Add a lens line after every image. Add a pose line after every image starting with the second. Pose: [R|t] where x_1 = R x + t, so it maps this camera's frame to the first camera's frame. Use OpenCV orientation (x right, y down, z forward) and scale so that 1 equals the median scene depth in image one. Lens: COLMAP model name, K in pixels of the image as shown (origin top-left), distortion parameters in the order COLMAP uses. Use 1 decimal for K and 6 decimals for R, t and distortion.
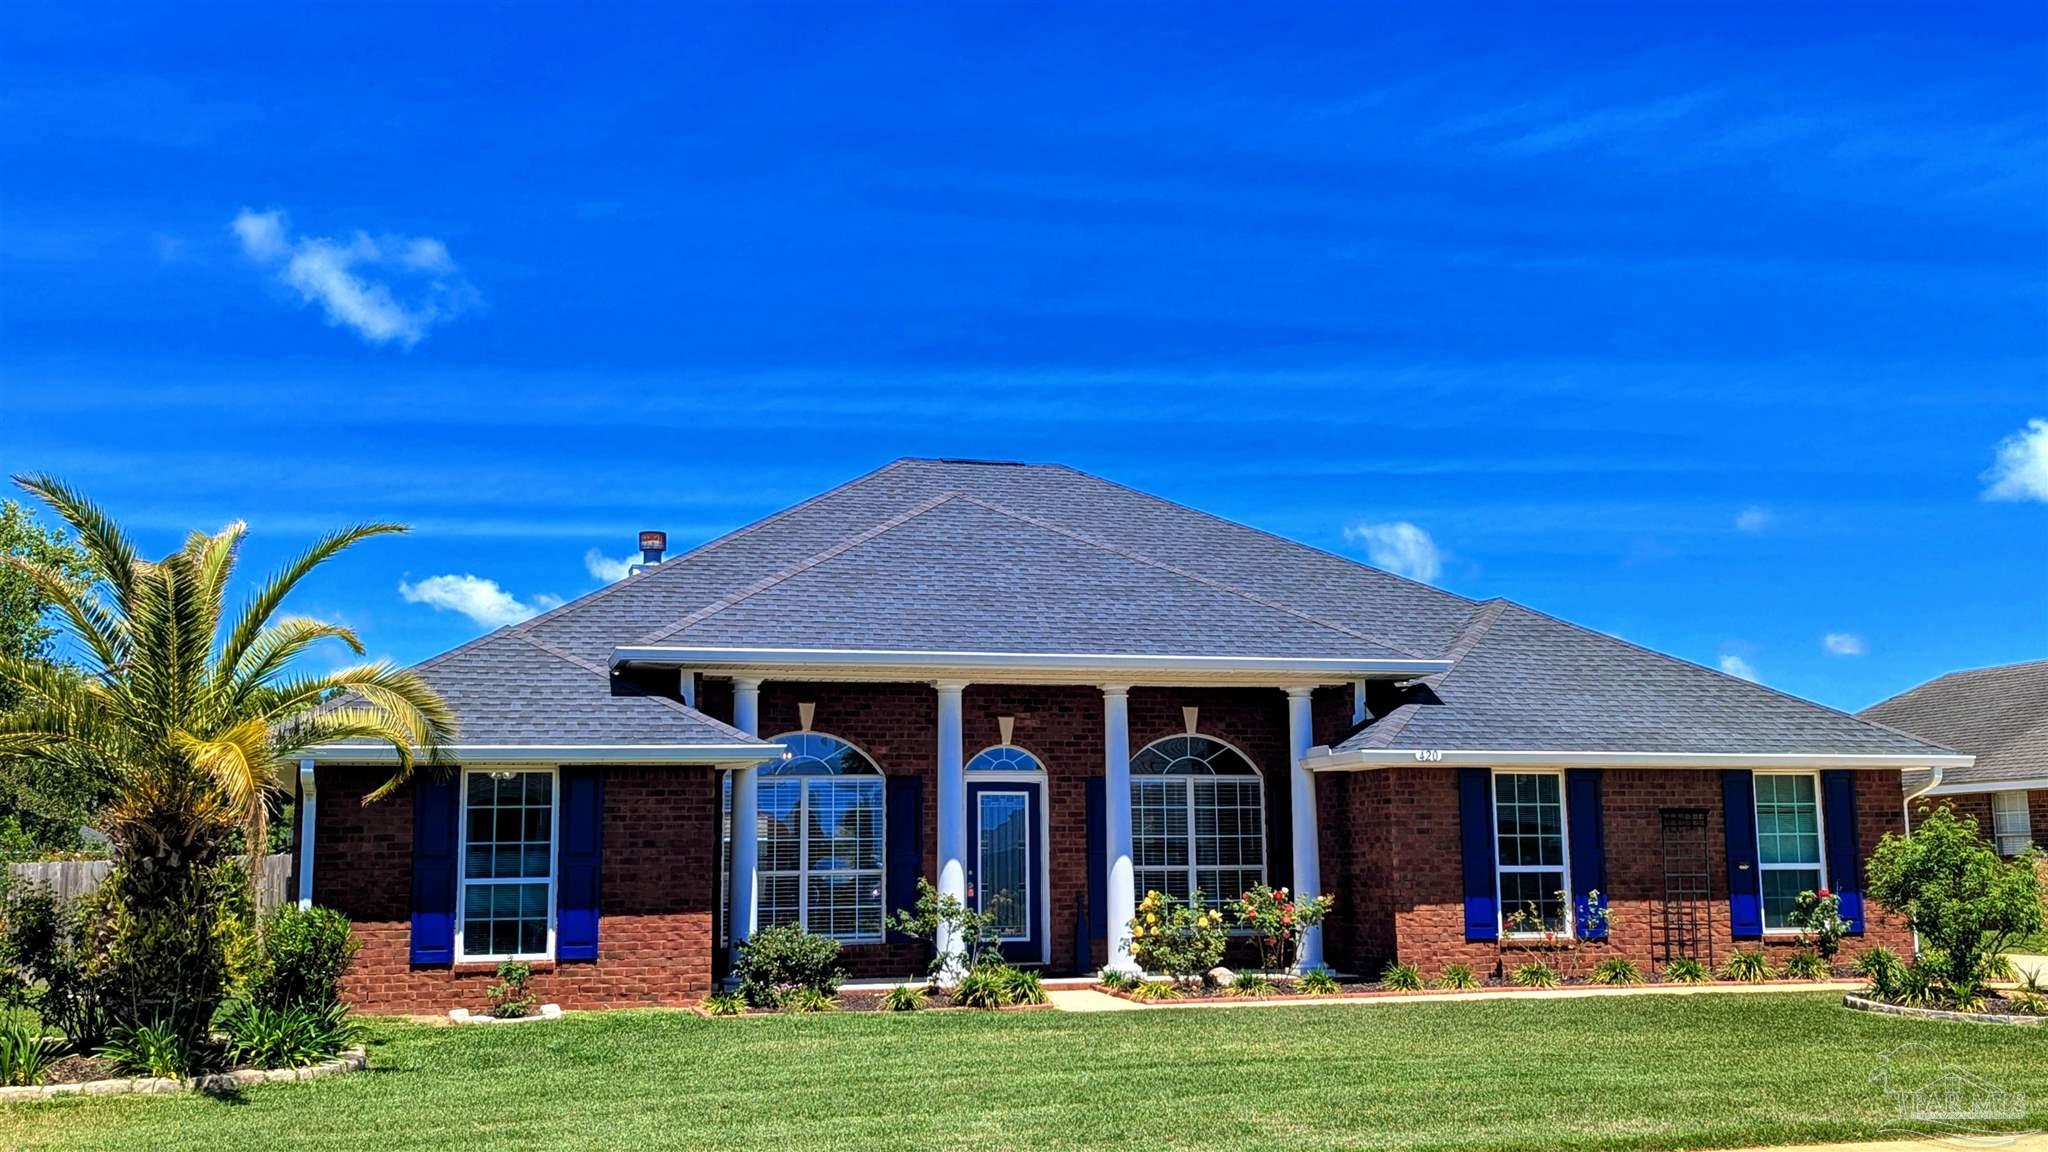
lens RADIAL K [[2045.9, 0, 1031.5], [0, 2045.9, 563.7], [0, 0, 1]] dist [0.118305, -0.240143]
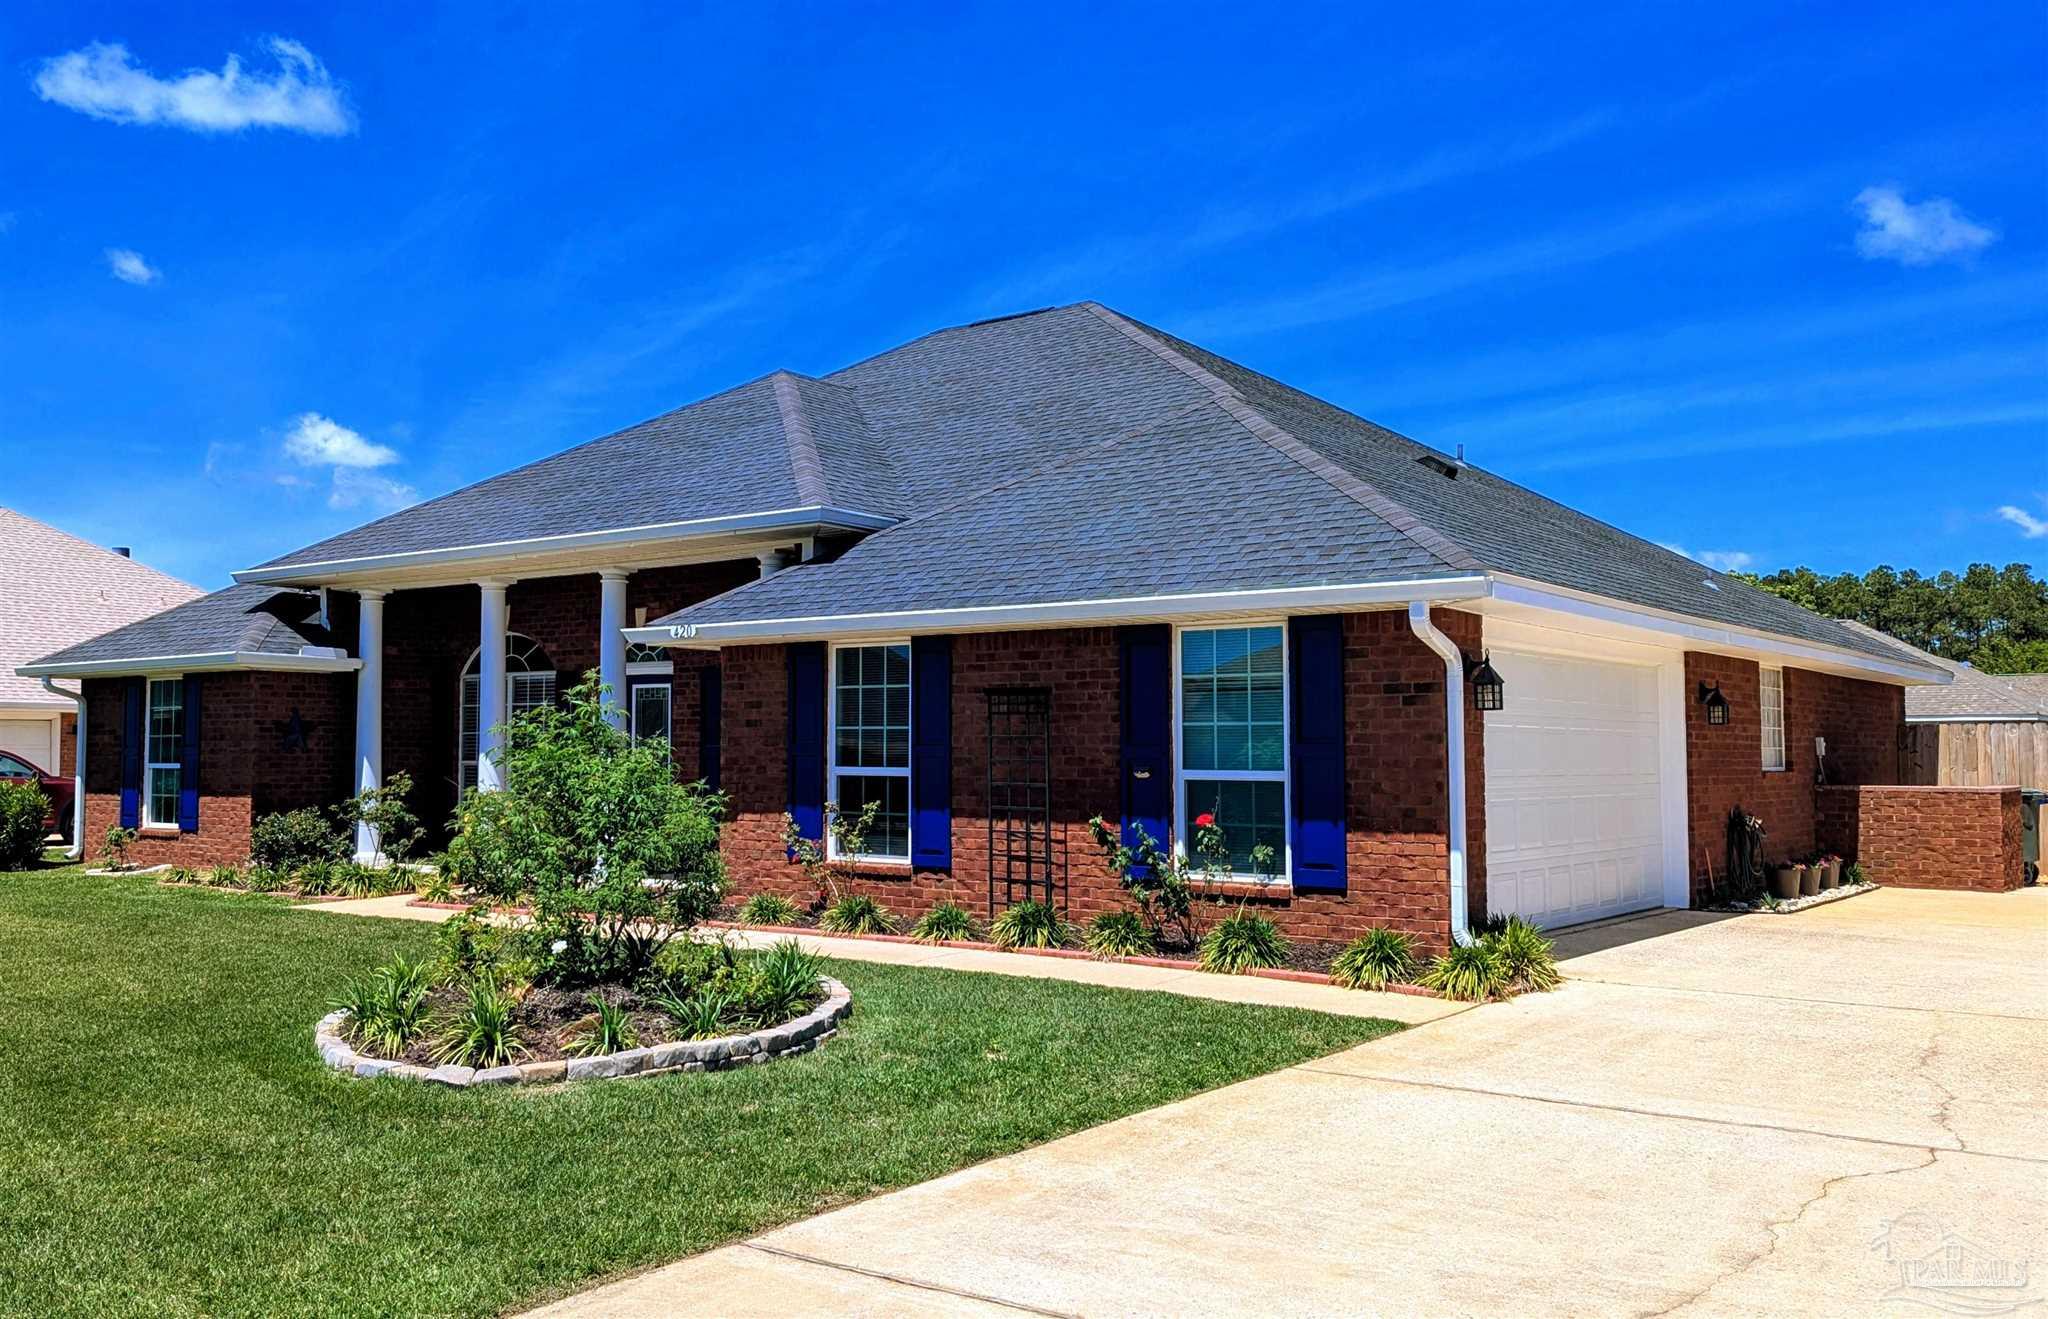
lens RADIAL K [[1753.8, 0, 861.1], [0, 1753.8, 656.6], [0, 0, 1]] dist [0.089733, -0.085305]
pose [[0.573081, -0.032918, -0.818837, 0.770960], [0.112431, 0.992903, 0.038771, 0.081729], [0.811750, -0.114282, 0.572715, 0.640614]]
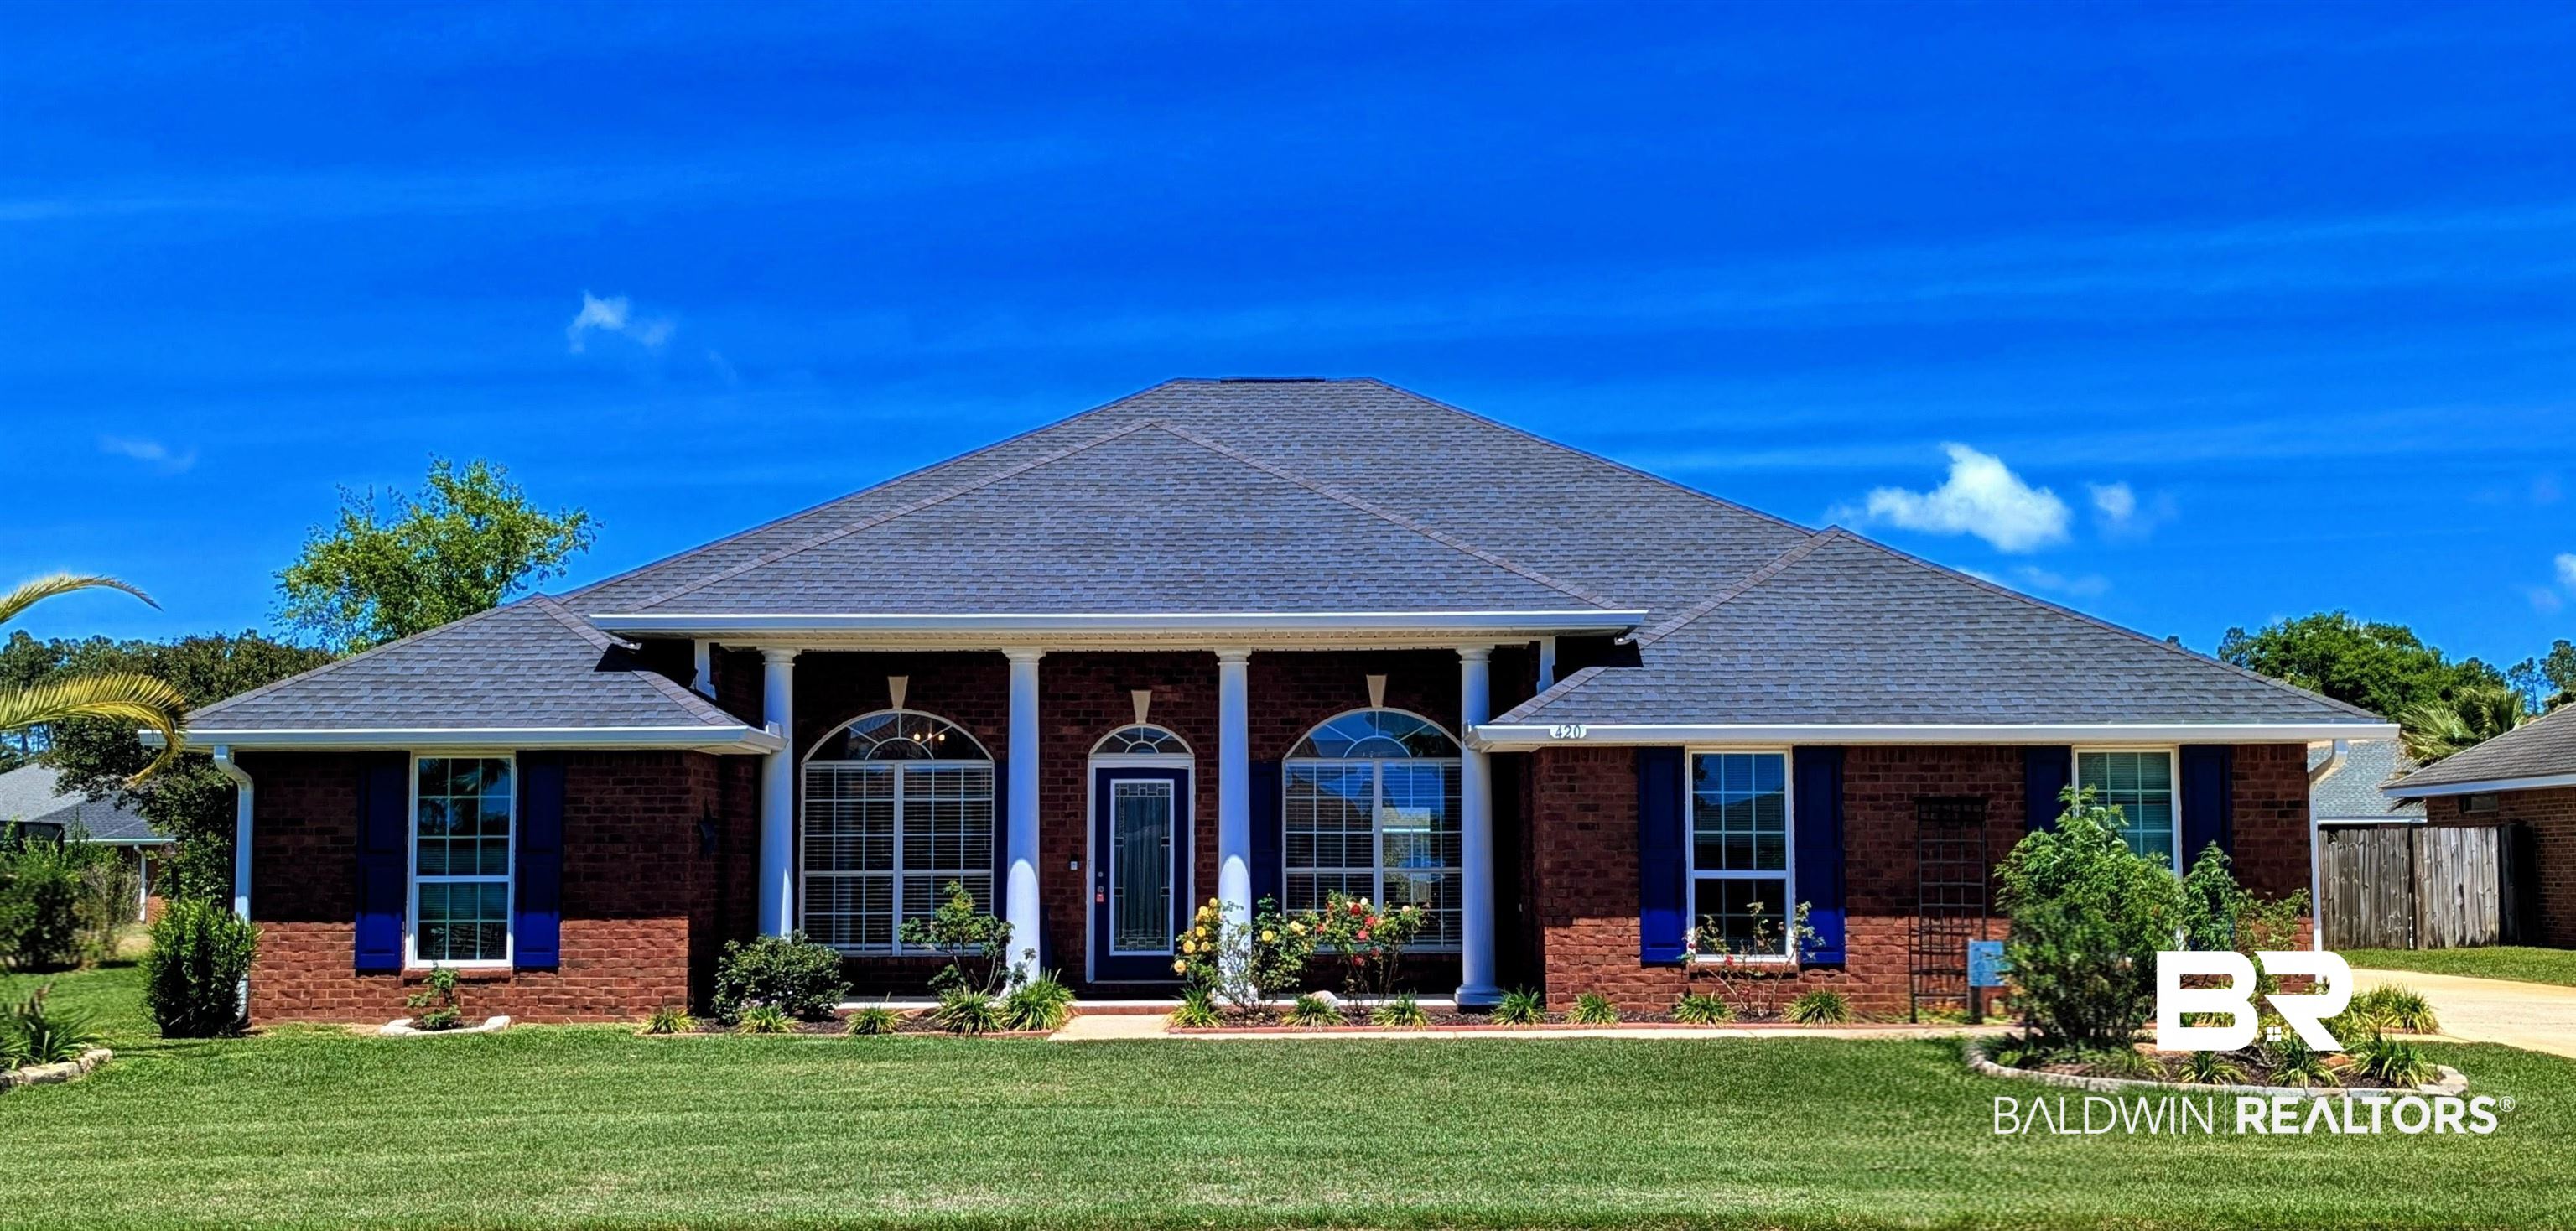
lens RADIAL K [[2466.7, 0, 1294.6], [0, 2466.7, 711.4], [0, 0, 1]] dist [0.153157, -0.393250]
pose [[0.960111, -0.009835, -0.279448, 0.345901], [0.033343, 0.996277, 0.079497, 0.006585], [0.277626, -0.085643, 0.956864, 0.063105]]
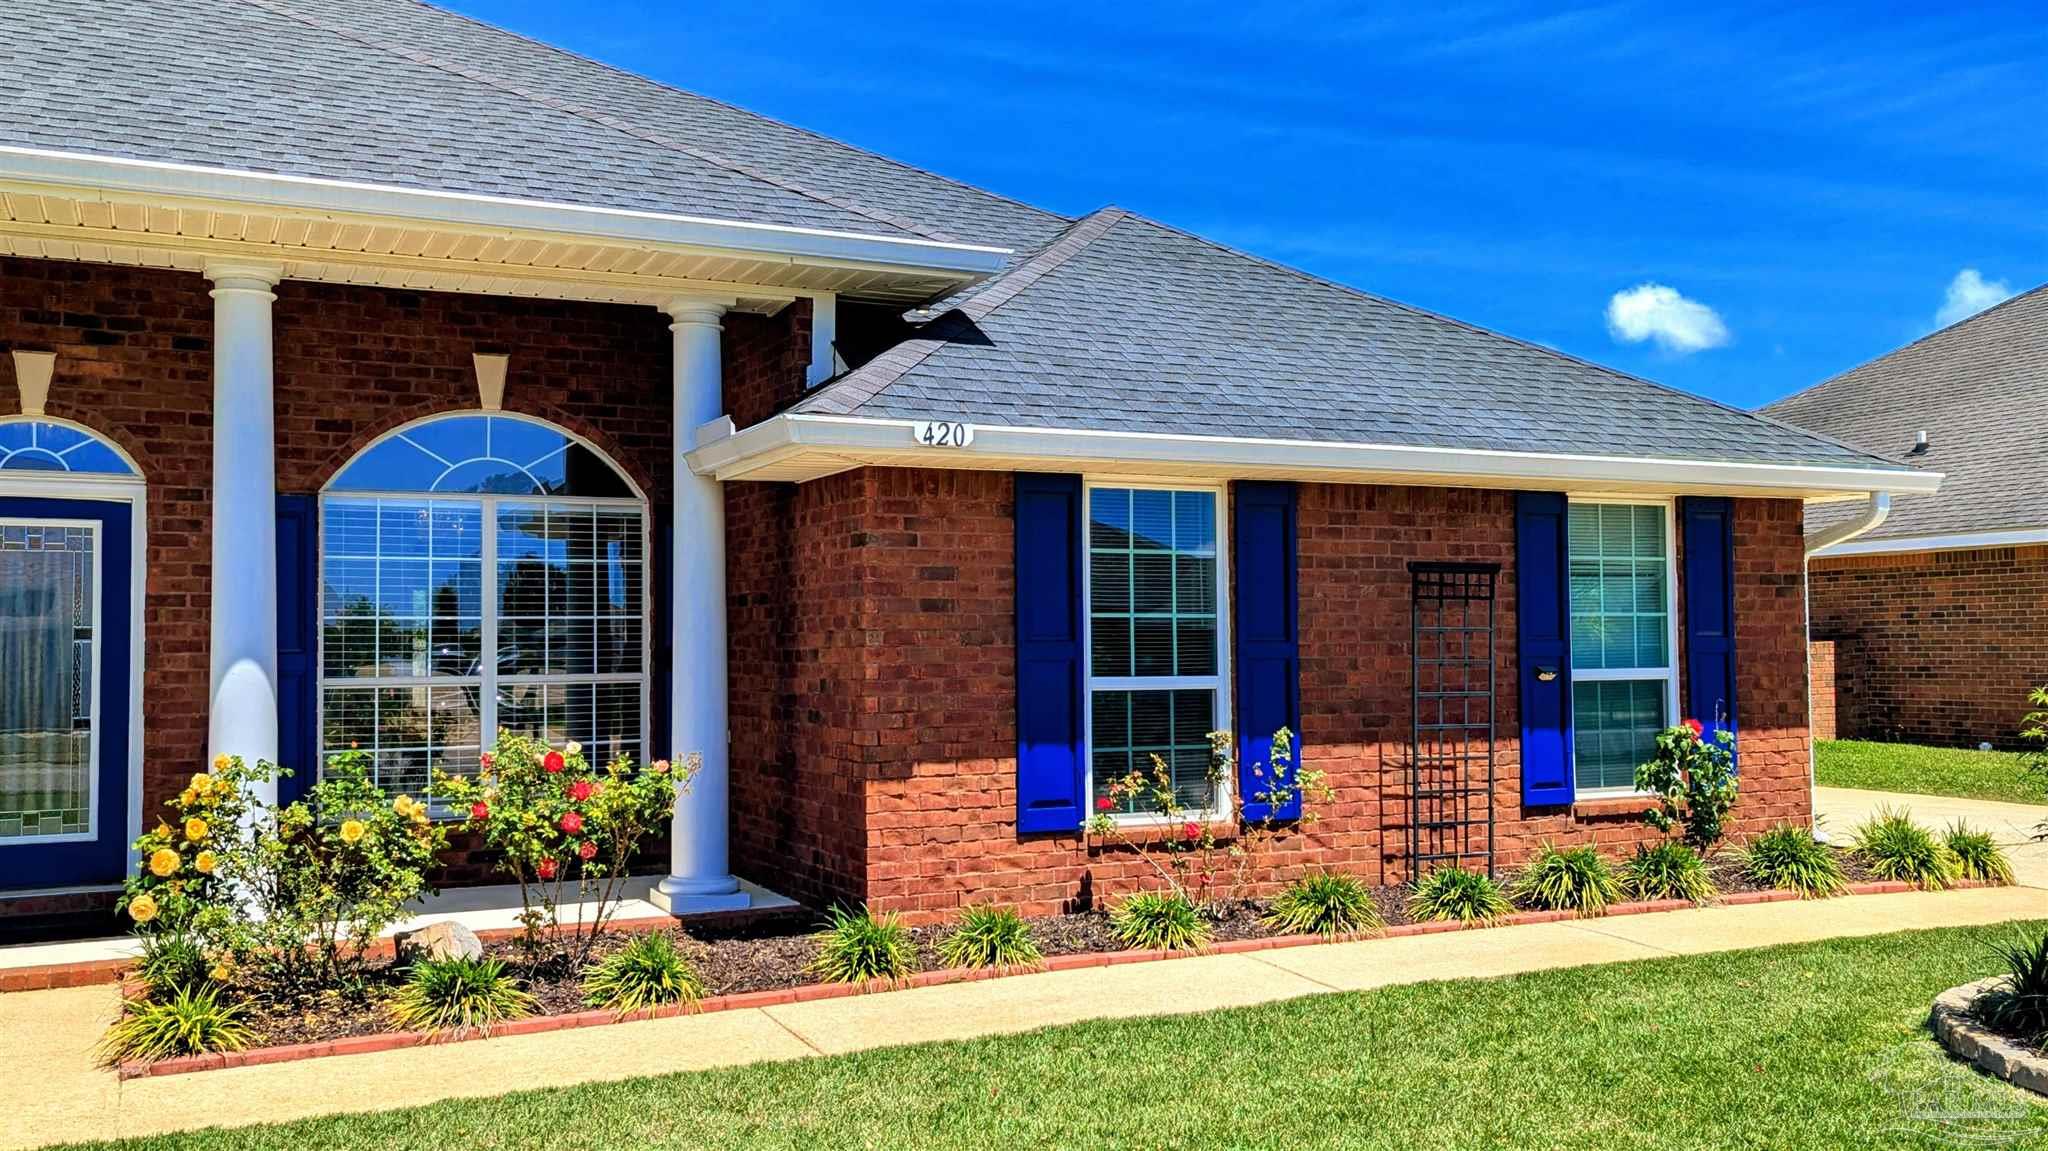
lens RADIAL K [[1762.1, 0, 1024.0], [0, 1762.1, 575.5], [0, 0, 1]] dist [0.086154, -0.112840]
pose [[0.983962, 0.009502, 0.178124, 0.138893], [-0.028092, 0.994374, 0.102134, 0.081966], [-0.176152, -0.105500, 0.978693, 0.607447]]
